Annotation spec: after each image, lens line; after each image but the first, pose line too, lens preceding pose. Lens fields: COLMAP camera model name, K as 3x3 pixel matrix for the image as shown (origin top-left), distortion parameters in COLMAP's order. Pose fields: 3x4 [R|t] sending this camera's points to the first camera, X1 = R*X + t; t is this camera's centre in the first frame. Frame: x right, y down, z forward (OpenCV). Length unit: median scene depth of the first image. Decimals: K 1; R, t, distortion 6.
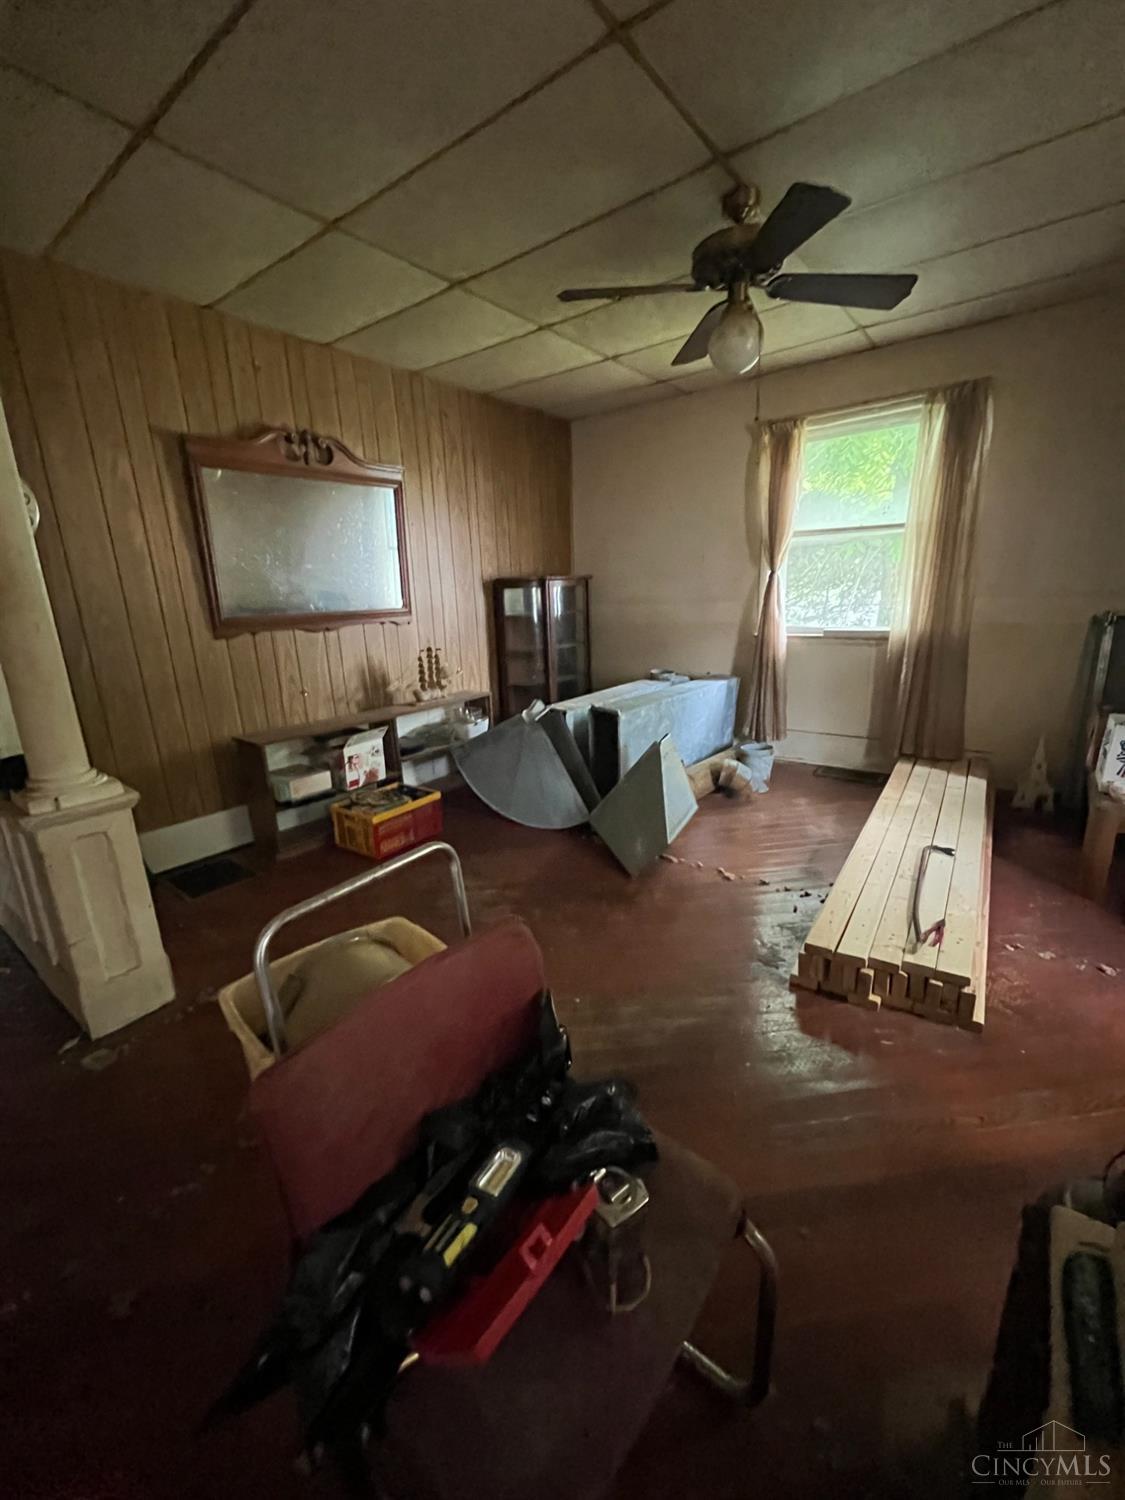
lens RADIAL K [[611.0, 0, 562.7], [0, 611.0, 751.7], [0, 0, 1]] dist [0.000825, 0.000094]
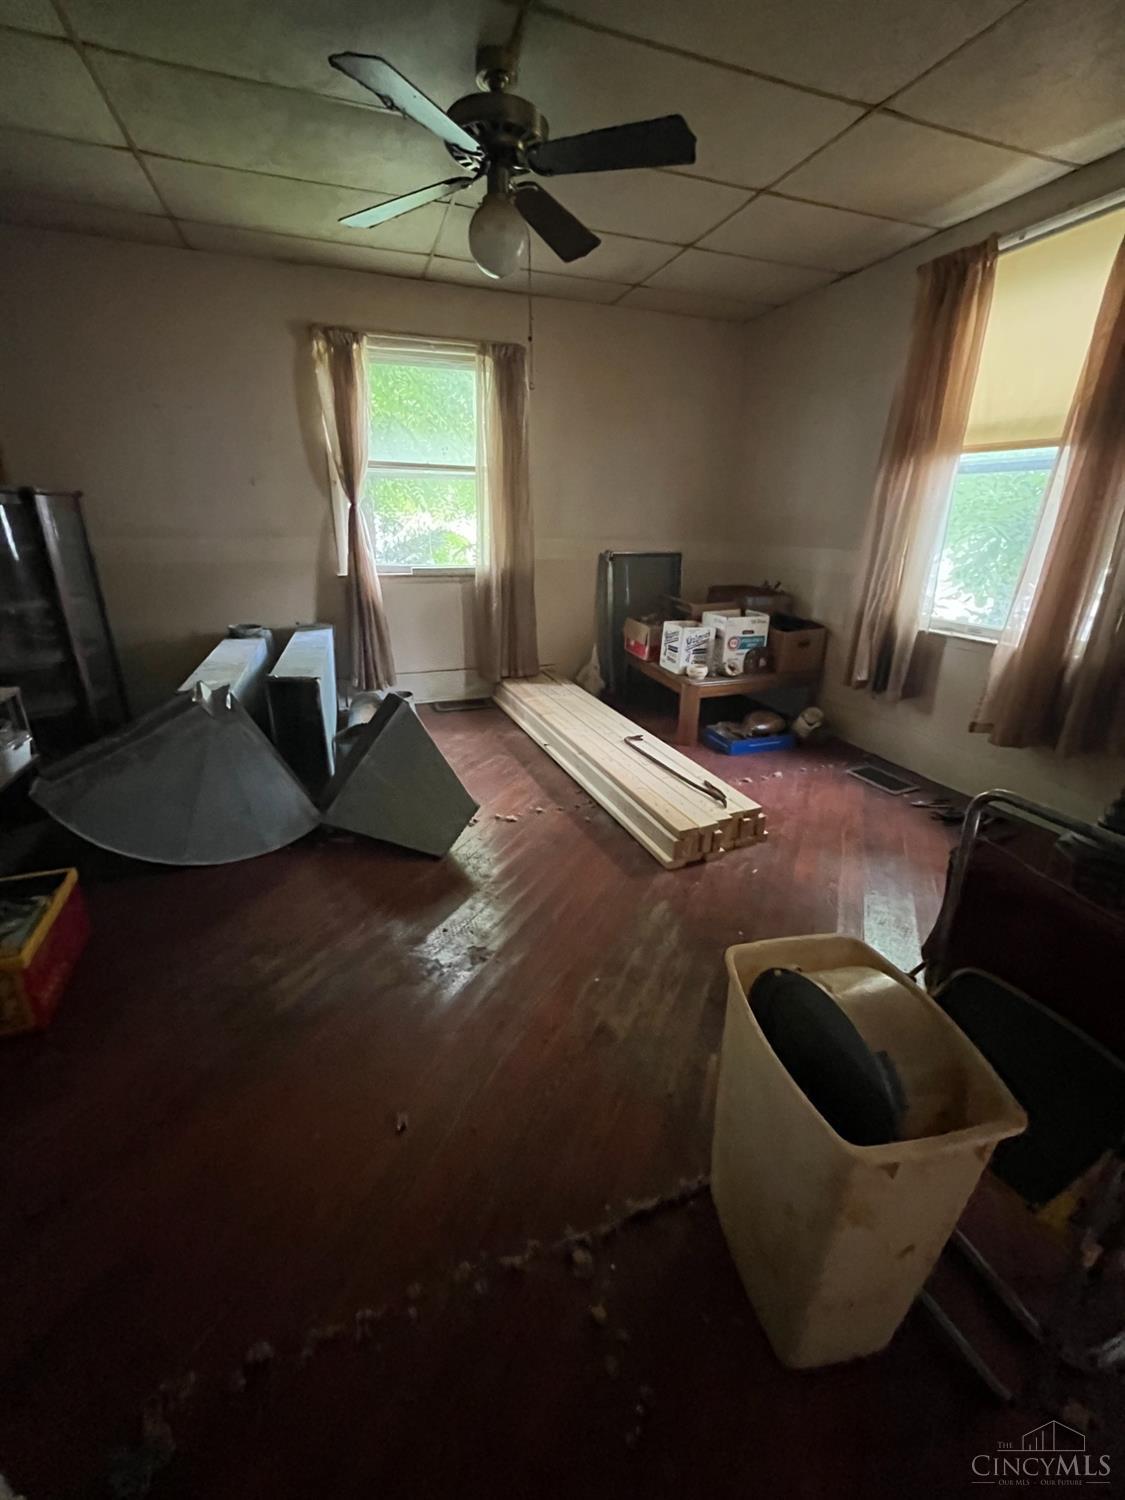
lens RADIAL K [[611.0, 0, 556.9], [0, 611.0, 751.5], [0, 0, 1]] dist [0.000825, 0.000094]
pose [[0.543240, -0.257336, 0.799167, -0.382629], [0.185991, 0.965104, 0.184339, -0.060517], [-0.818717, 0.048498, 0.572146, 0.297434]]
